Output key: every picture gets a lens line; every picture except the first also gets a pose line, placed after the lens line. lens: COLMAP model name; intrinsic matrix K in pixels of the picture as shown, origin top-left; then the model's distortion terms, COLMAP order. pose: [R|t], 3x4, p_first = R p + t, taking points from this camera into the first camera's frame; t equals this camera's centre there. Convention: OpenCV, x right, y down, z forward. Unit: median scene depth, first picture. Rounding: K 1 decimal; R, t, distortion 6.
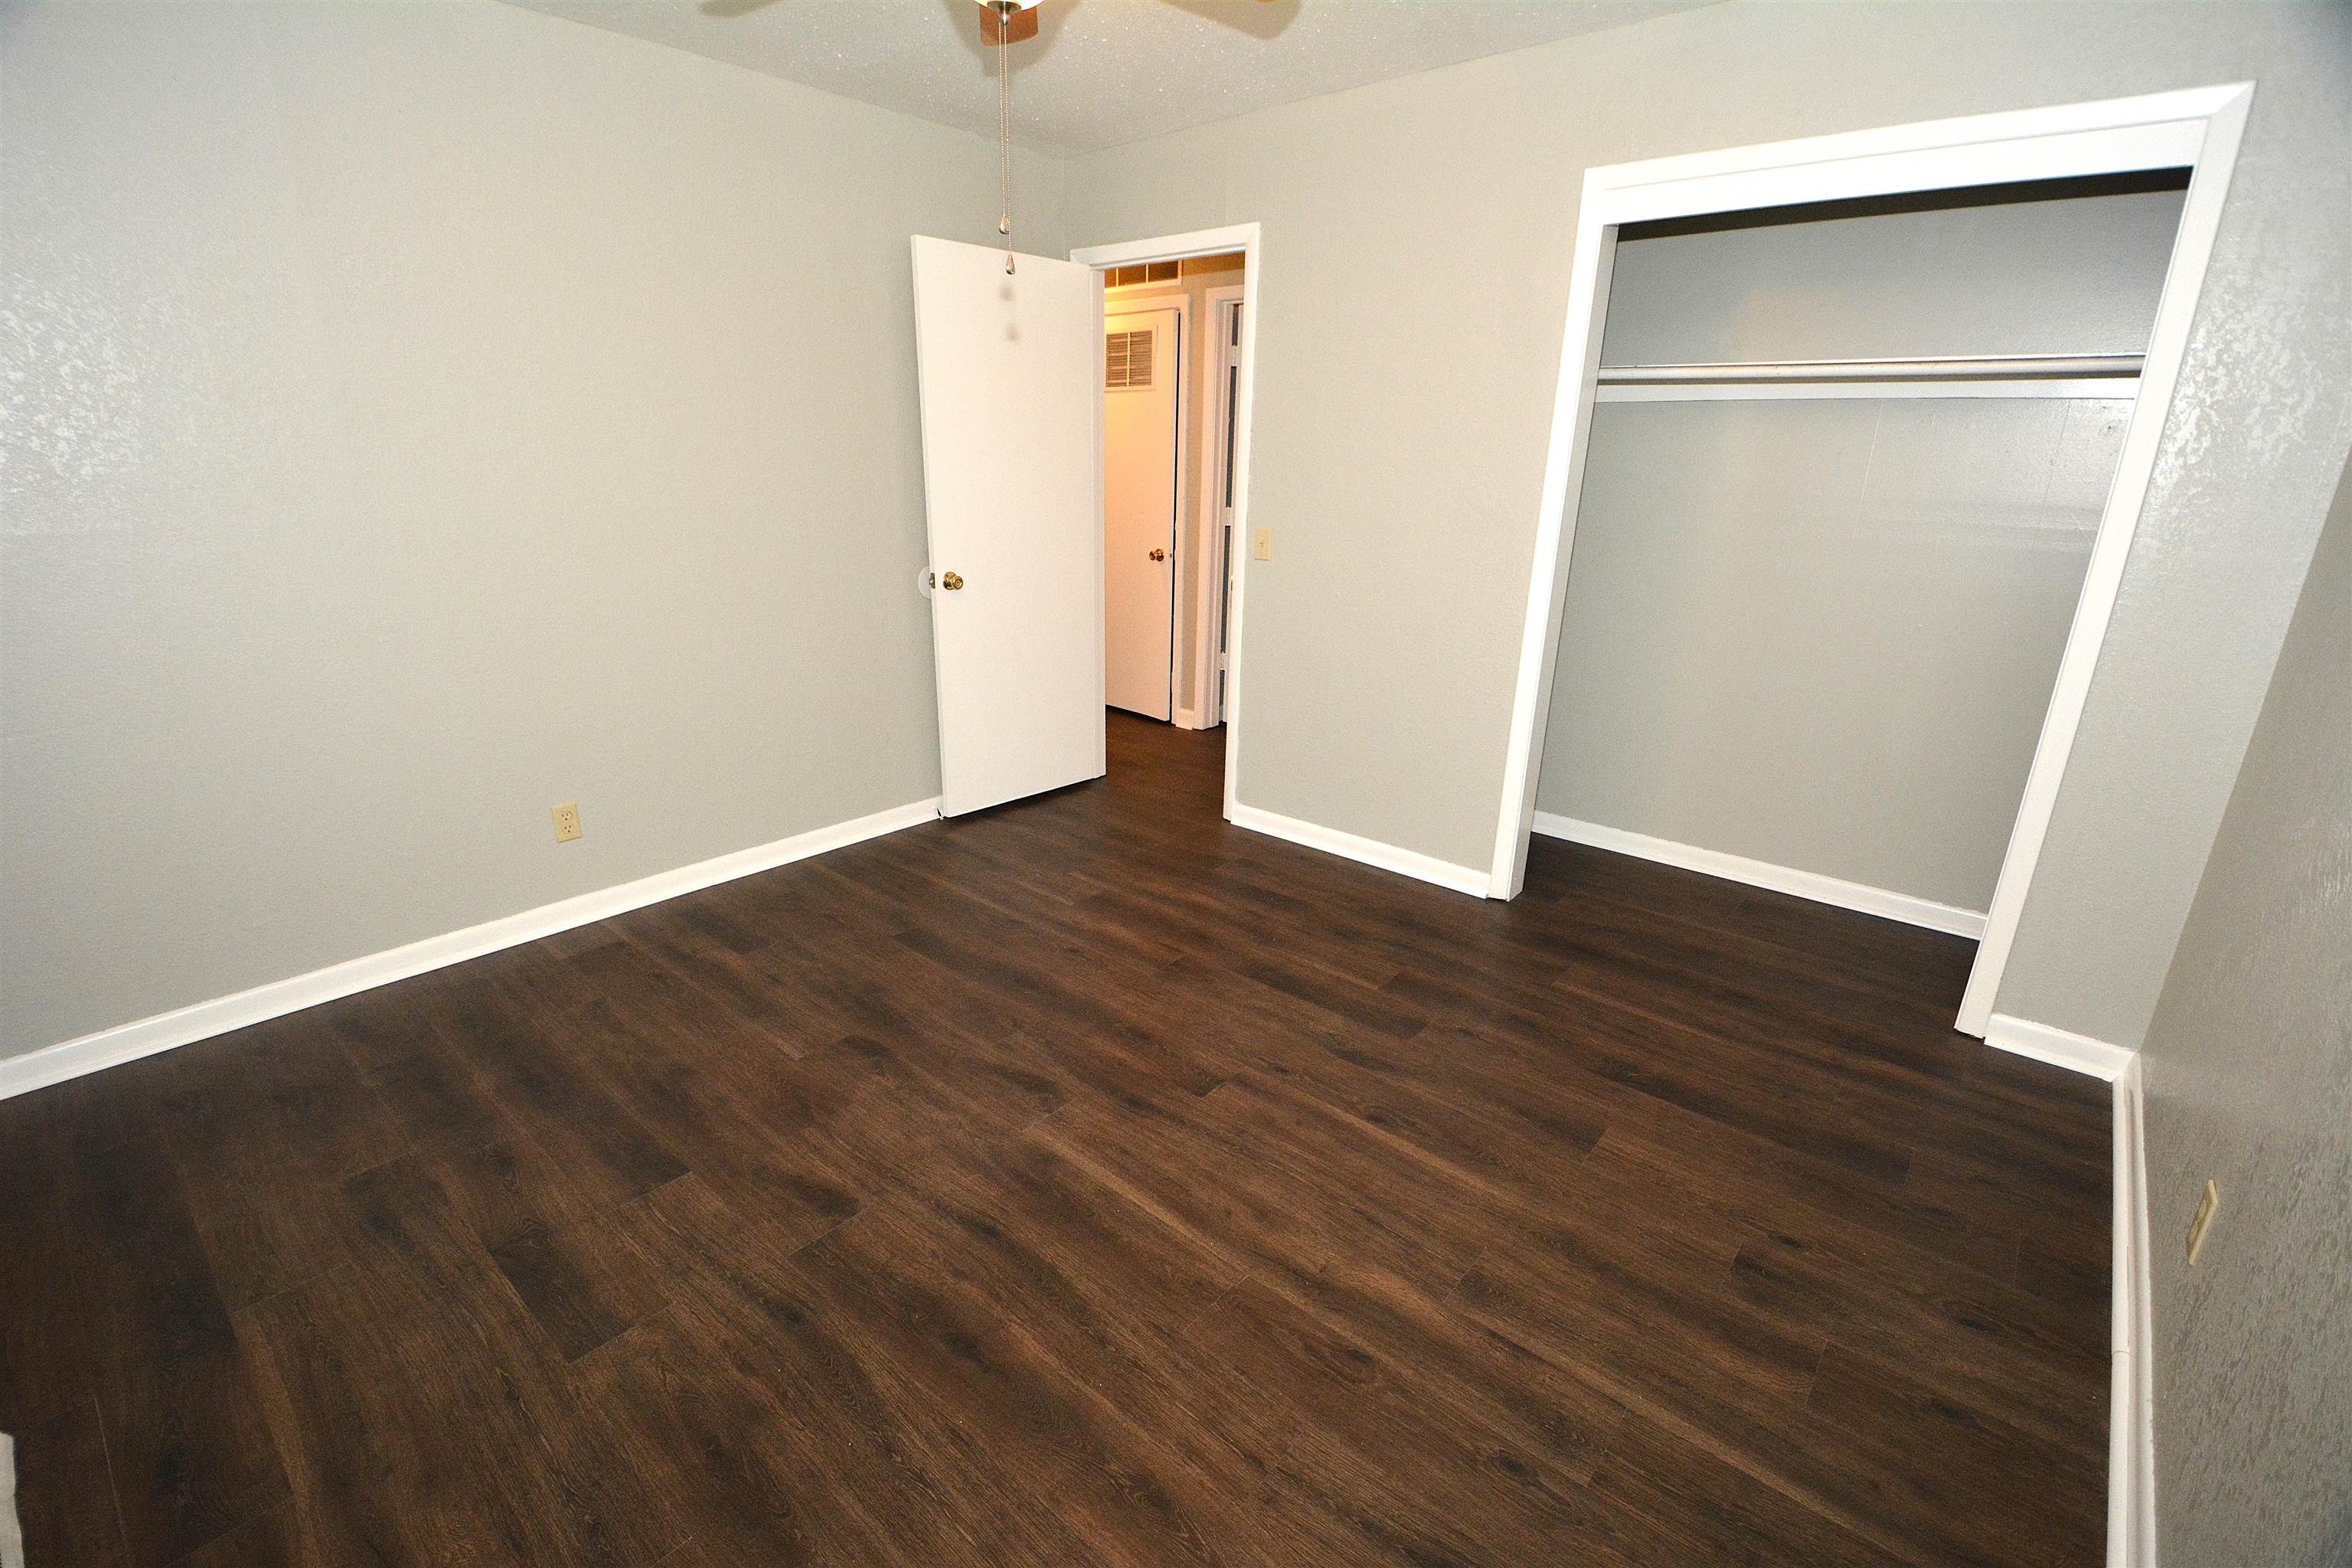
lens RADIAL K [[1030.3, 0, 1158.6], [0, 1030.3, 808.6], [0, 0, 1]] dist [0.019601, -0.026384]
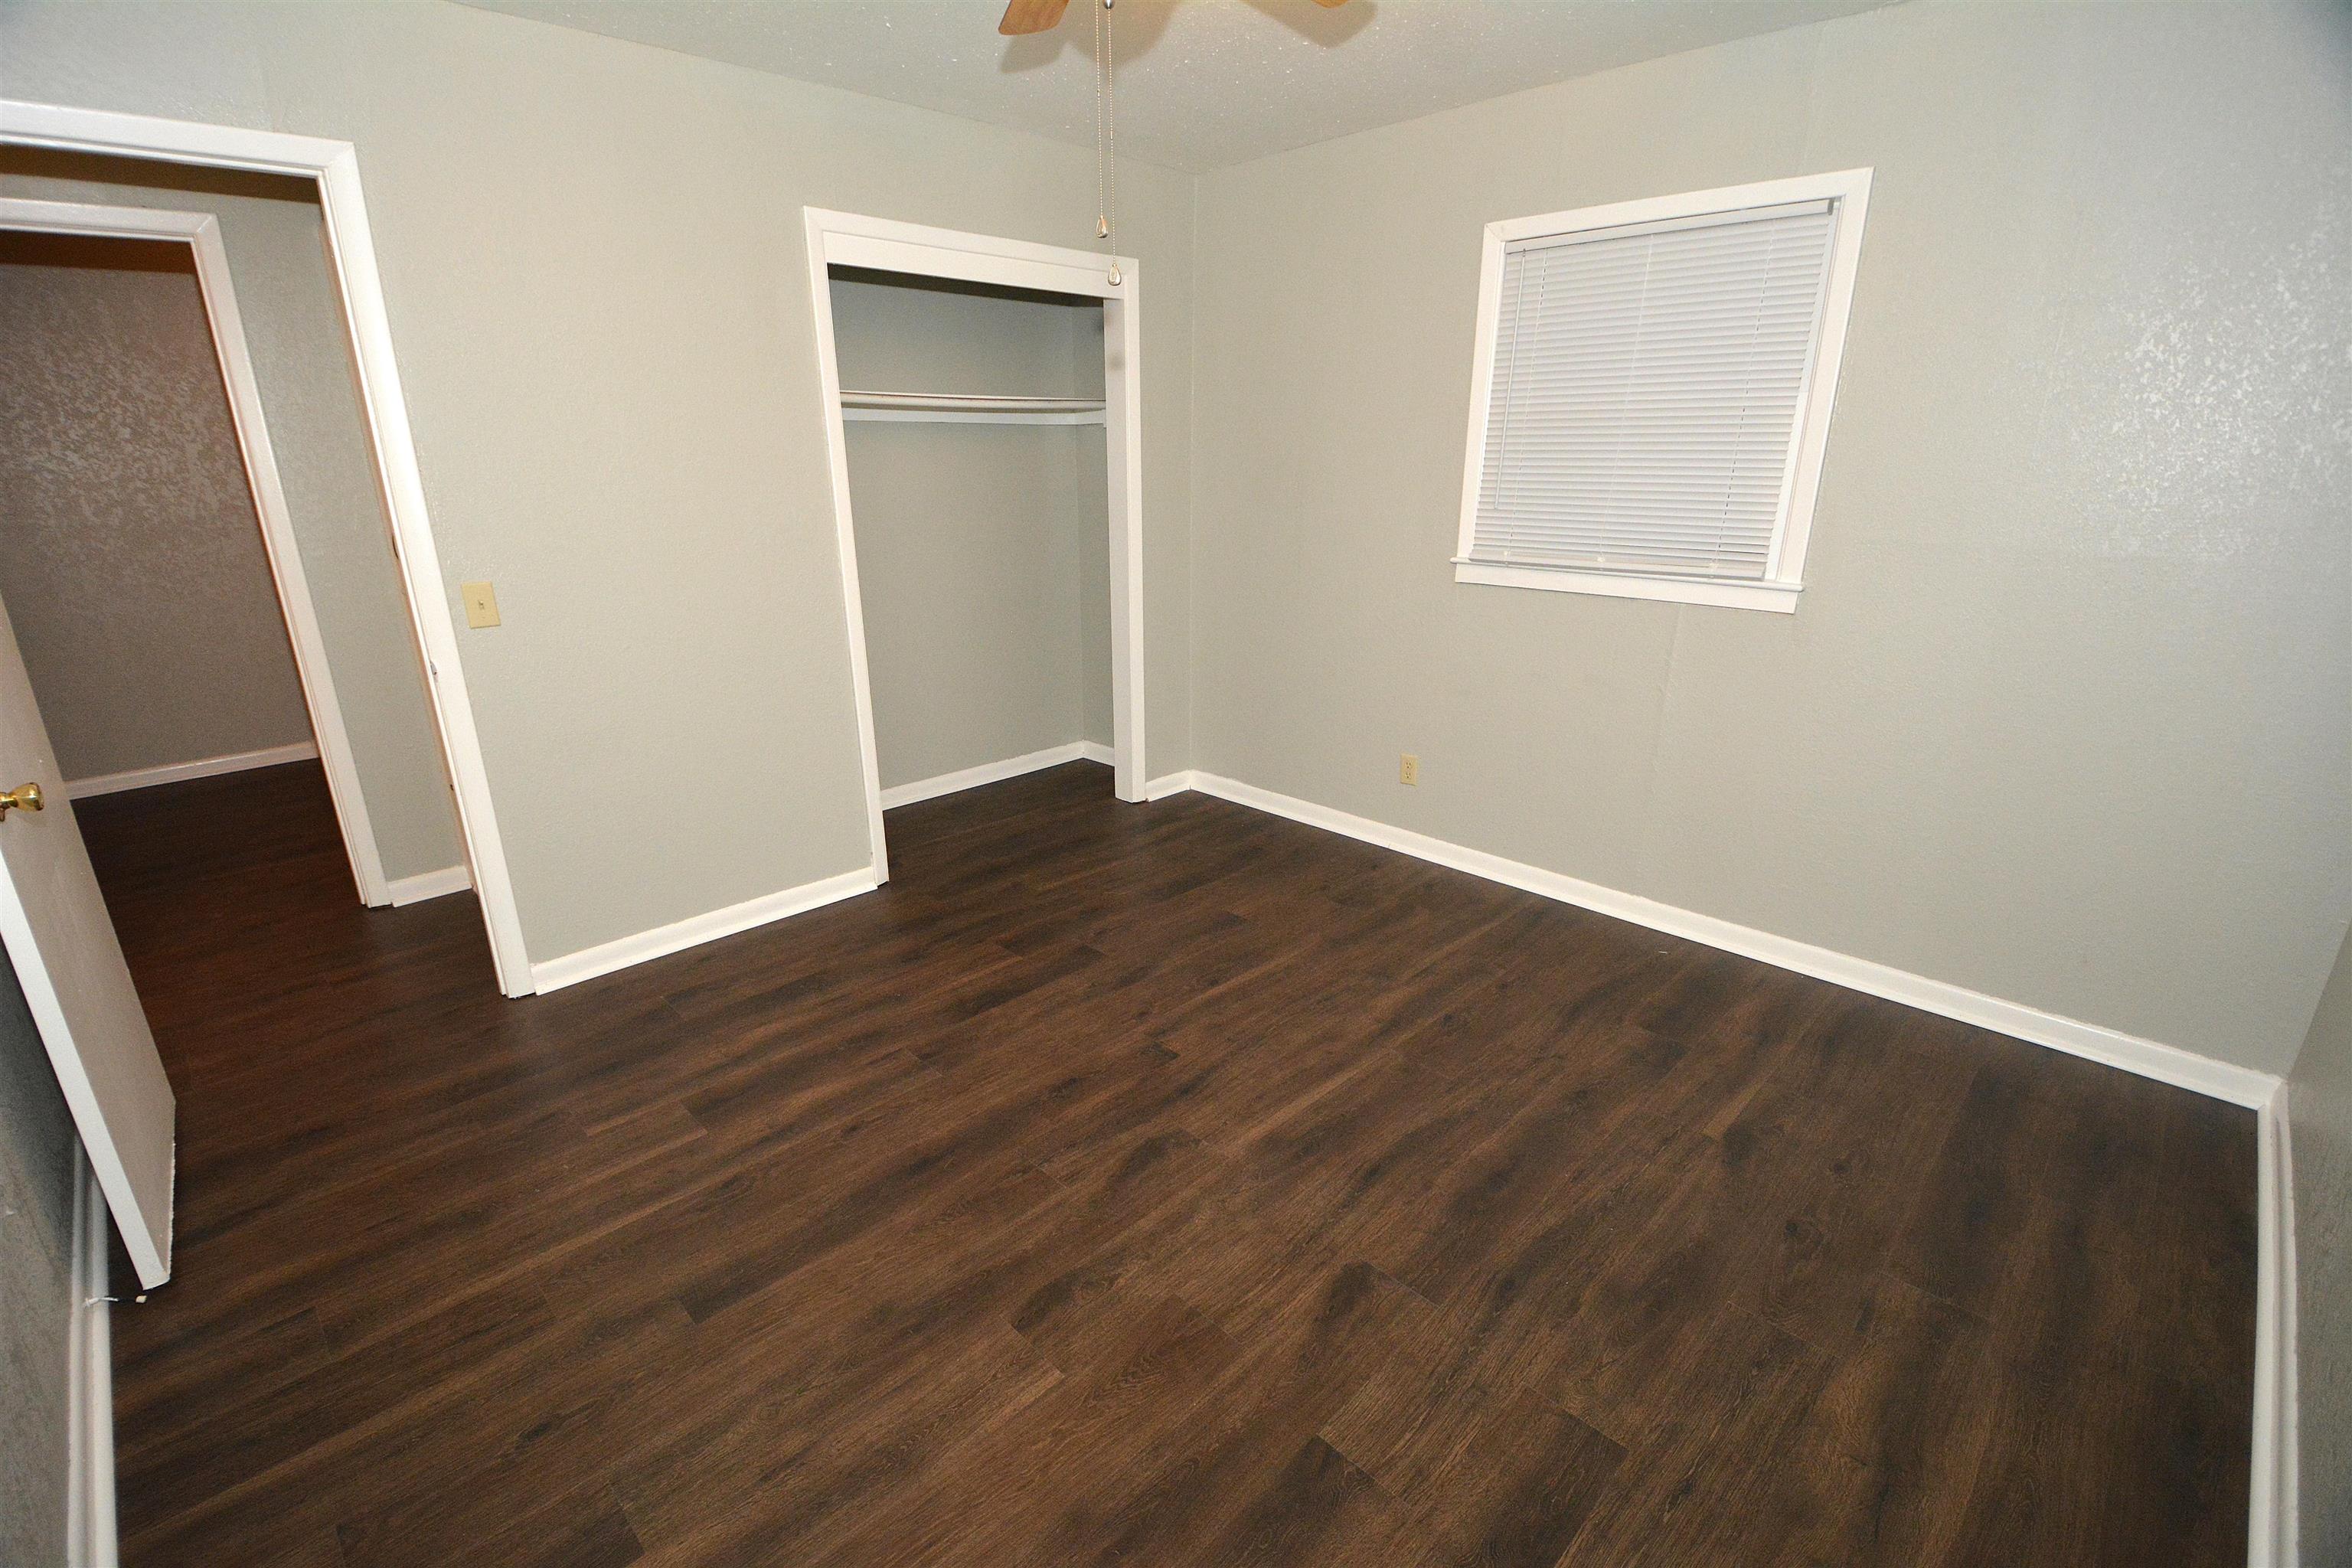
lens RADIAL K [[1030.3, 0, 1158.6], [0, 1030.3, 808.6], [0, 0, 1]] dist [0.019601, -0.026384]
pose [[0.075027, -0.333447, 0.939779, -0.969395], [0.335349, 0.895981, 0.291135, -0.304461], [-0.939102, 0.293311, 0.179044, 0.796118]]
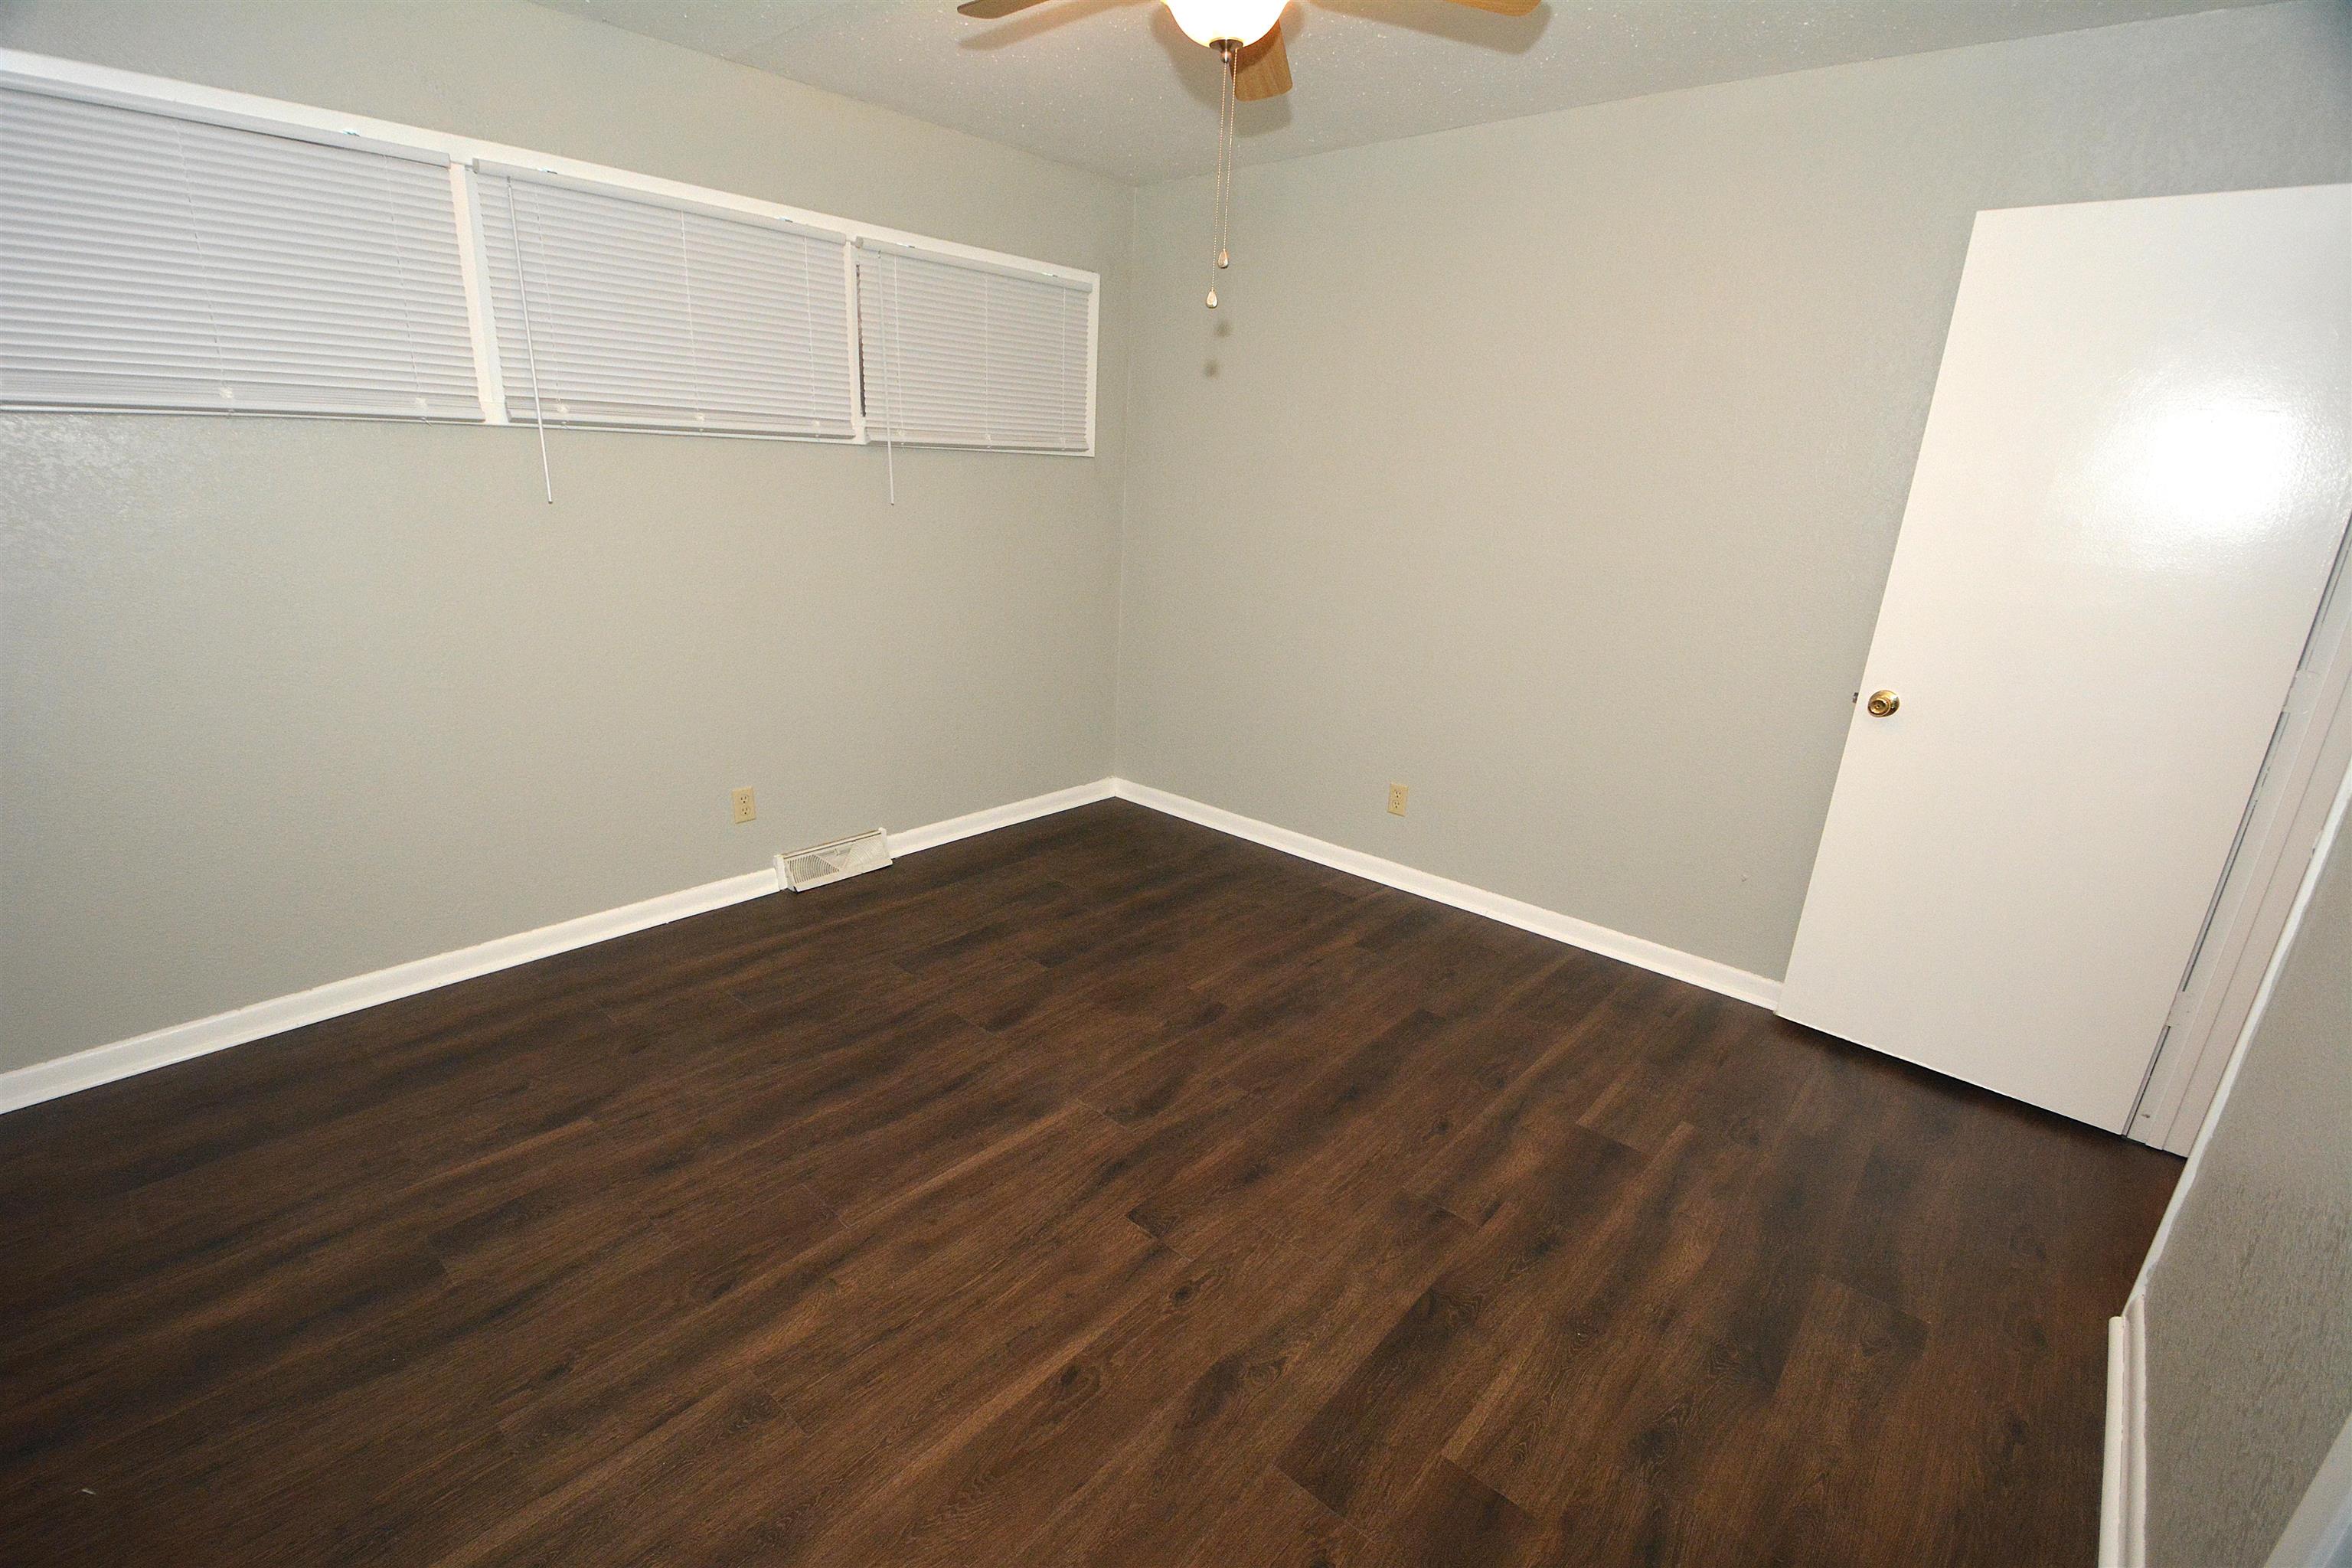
lens RADIAL K [[1030.3, 0, 1158.6], [0, 1030.3, 808.6], [0, 0, 1]] dist [0.019601, -0.026384]
pose [[-0.010457, 0.298763, -0.954270, 0.818604], [-0.370420, 0.885271, 0.281220, -0.296996], [0.928806, 0.356421, 0.101410, 0.869485]]
